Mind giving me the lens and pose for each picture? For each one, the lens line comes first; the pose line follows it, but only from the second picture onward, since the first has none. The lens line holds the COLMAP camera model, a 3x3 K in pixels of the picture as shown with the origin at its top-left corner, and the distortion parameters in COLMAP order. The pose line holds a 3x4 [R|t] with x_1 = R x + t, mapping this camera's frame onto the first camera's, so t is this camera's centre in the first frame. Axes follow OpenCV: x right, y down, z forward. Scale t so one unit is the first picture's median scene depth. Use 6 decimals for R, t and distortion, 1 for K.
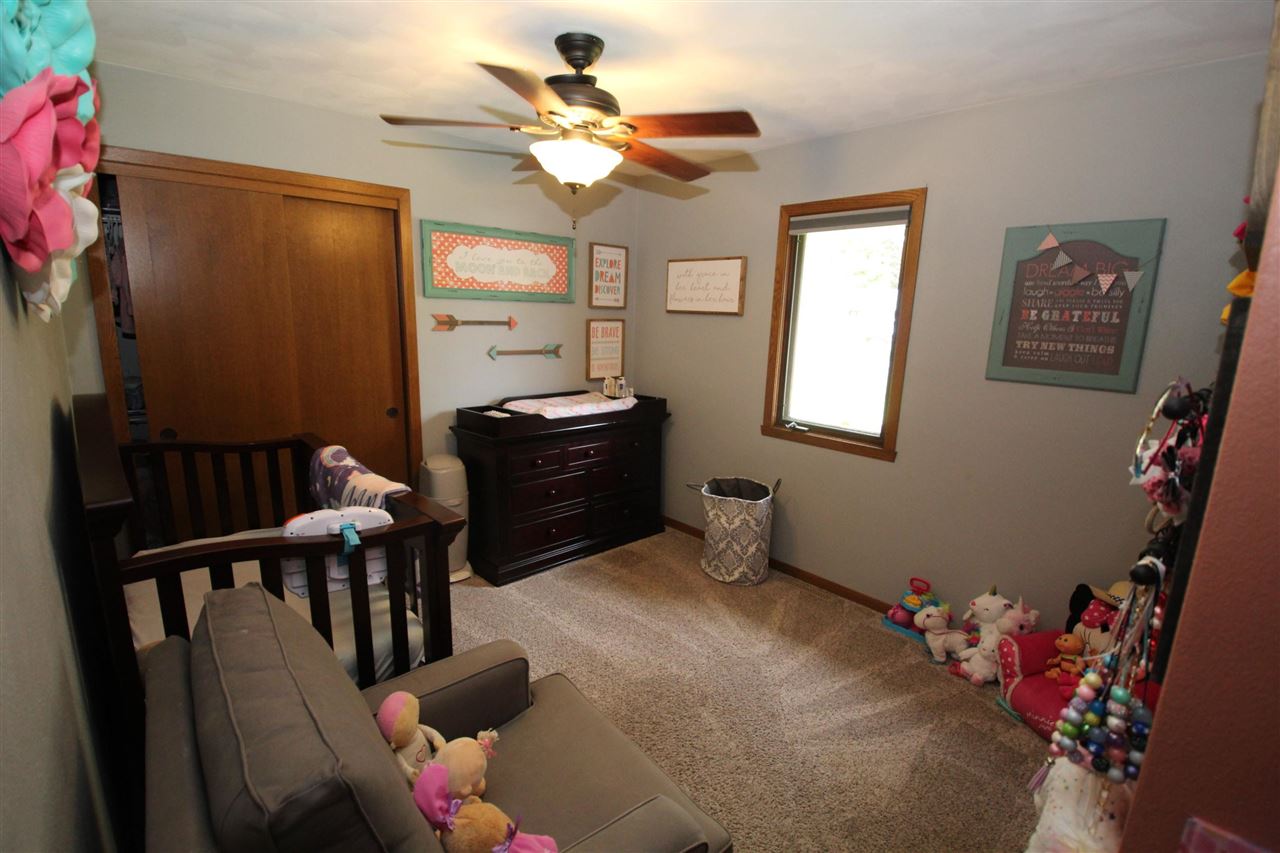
lens RADIAL K [[596.2, 0, 637.7], [0, 596.2, 429.9], [0, 0, 1]] dist [0.010499, -0.008146]
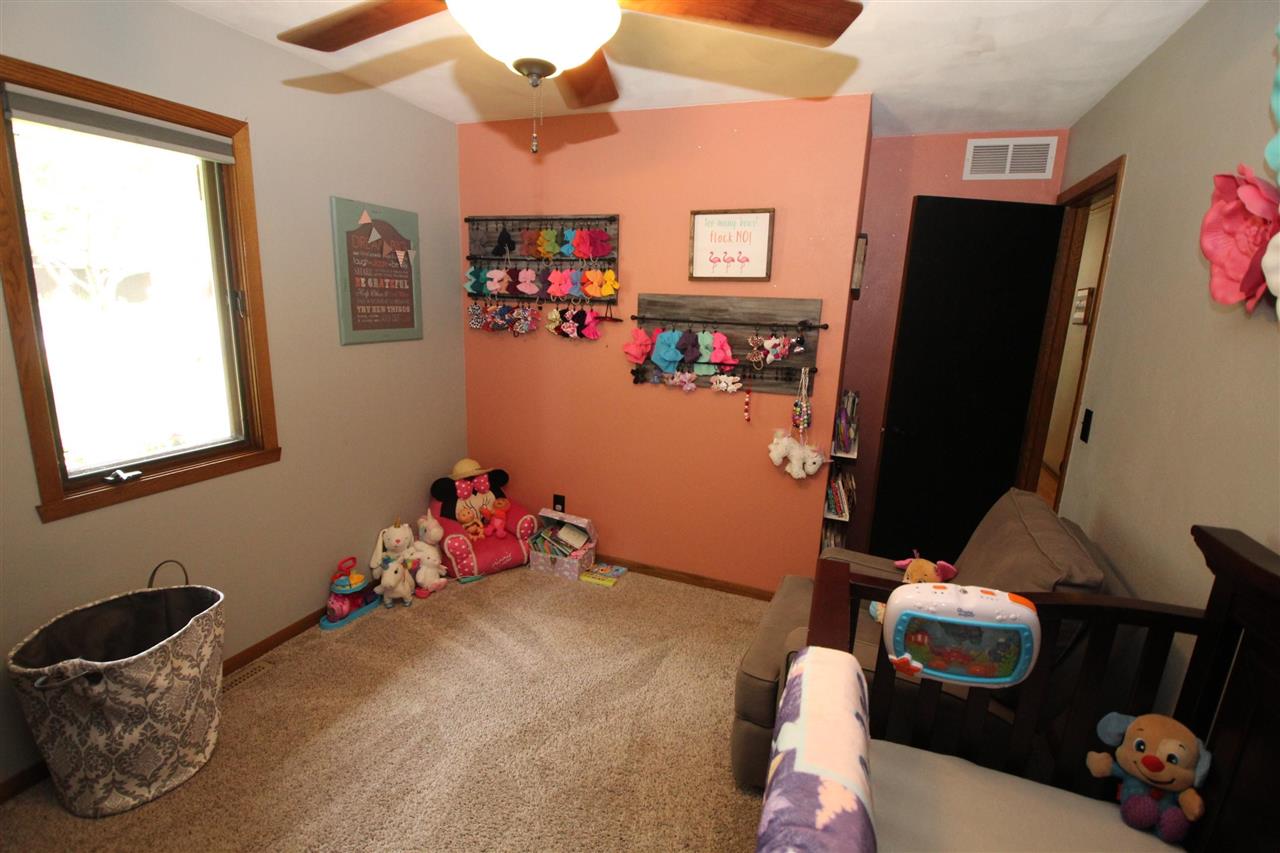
lens RADIAL K [[596.2, 0, 638.8], [0, 596.2, 426.4], [0, 0, 1]] dist [0.010499, -0.008146]
pose [[-0.445518, -0.237293, 0.863253, -0.606020], [0.127871, 0.937483, 0.323691, -0.236914], [-0.886094, 0.254595, -0.387322, 1.050031]]
